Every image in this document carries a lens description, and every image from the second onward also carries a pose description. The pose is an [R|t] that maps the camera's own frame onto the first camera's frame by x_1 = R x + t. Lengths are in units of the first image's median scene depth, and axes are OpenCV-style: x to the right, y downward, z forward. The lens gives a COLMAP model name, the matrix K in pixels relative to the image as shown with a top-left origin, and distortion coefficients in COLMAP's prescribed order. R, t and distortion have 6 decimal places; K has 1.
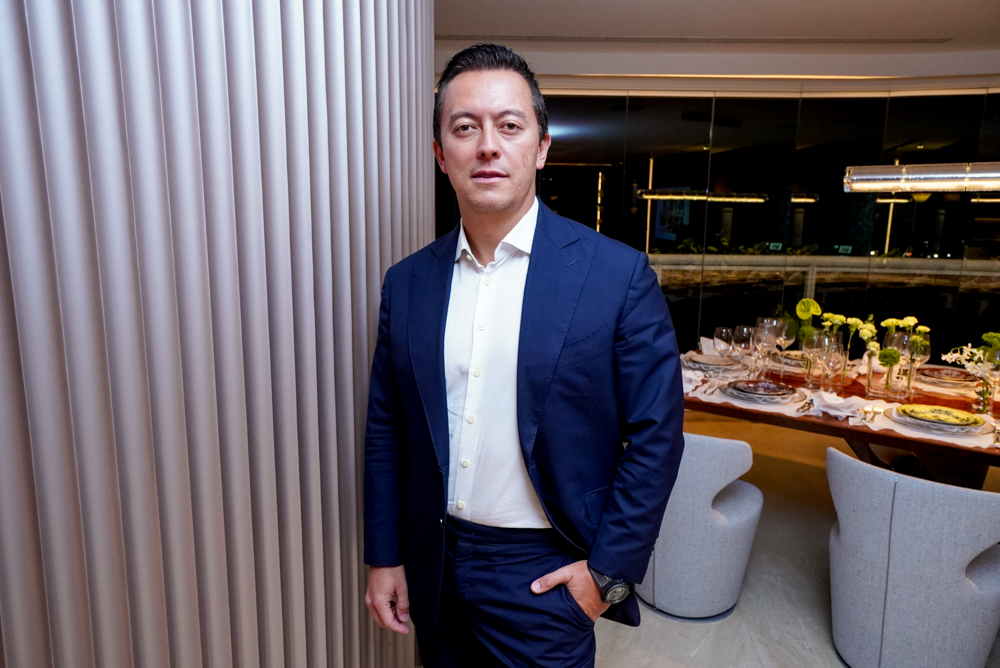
lens RADIAL K [[726.7, 0, 499.3], [0, 726.7, 339.8], [0, 0, 1]] dist [0.065633, 0.003984]
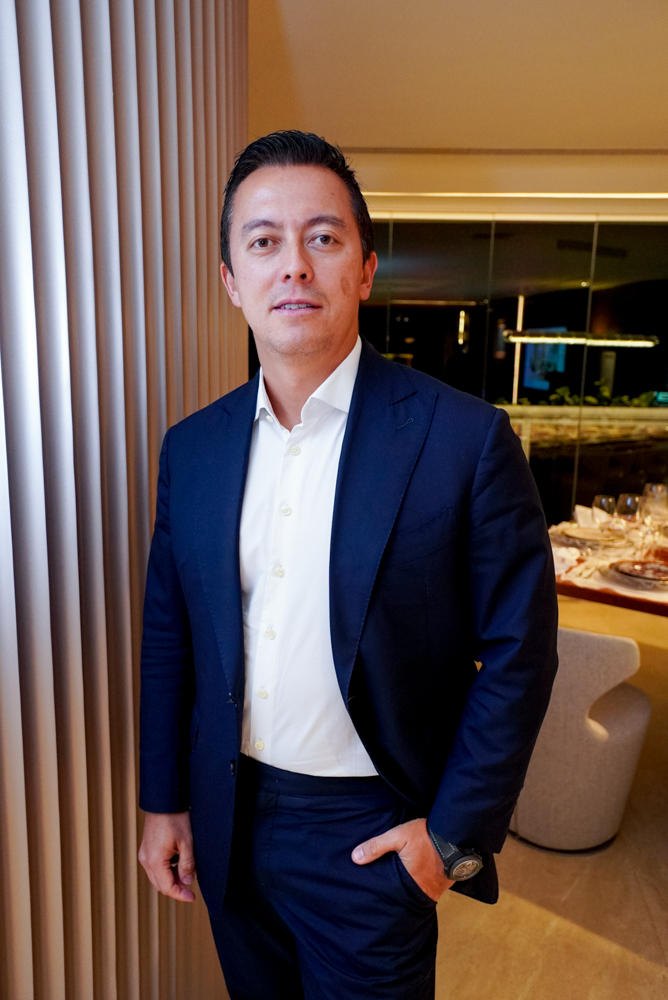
lens RADIAL K [[750.1, 0, 333.6], [0, 750.1, 494.8], [0, 0, 1]] dist [0.090923, 0.004095]
pose [[0.999306, 0.013817, -0.034599, 0.030047], [-0.013489, 0.999862, 0.009721, -0.024996], [0.034729, -0.009248, 0.999354, 0.135195]]
